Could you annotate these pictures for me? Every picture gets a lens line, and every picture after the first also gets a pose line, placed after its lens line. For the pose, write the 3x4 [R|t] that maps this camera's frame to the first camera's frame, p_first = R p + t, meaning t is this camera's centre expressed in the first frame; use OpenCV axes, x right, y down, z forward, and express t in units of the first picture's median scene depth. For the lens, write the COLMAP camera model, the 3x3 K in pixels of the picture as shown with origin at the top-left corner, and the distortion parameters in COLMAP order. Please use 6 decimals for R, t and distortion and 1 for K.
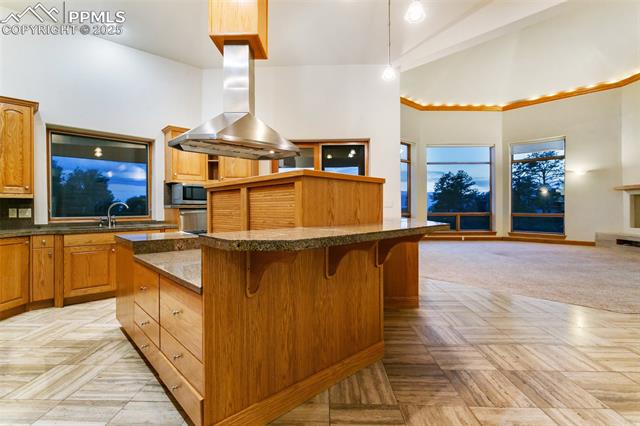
lens RADIAL K [[302.0, 0, 316.7], [0, 302.0, 208.9], [0, 0, 1]] dist [-0.006332, 0.001566]
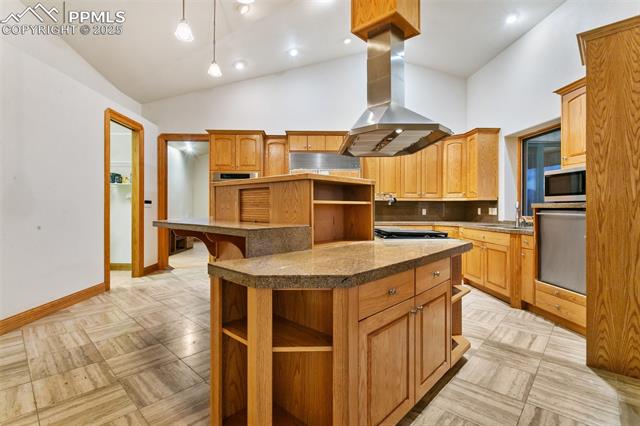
lens RADIAL K [[302.0, 0, 314.9], [0, 302.0, 210.6], [0, 0, 1]] dist [-0.006332, 0.001566]
pose [[-0.665154, 0.009300, -0.746648, 0.784884], [-0.002170, 0.999894, 0.014388, -0.009104], [0.746703, 0.011191, -0.665063, 1.973193]]
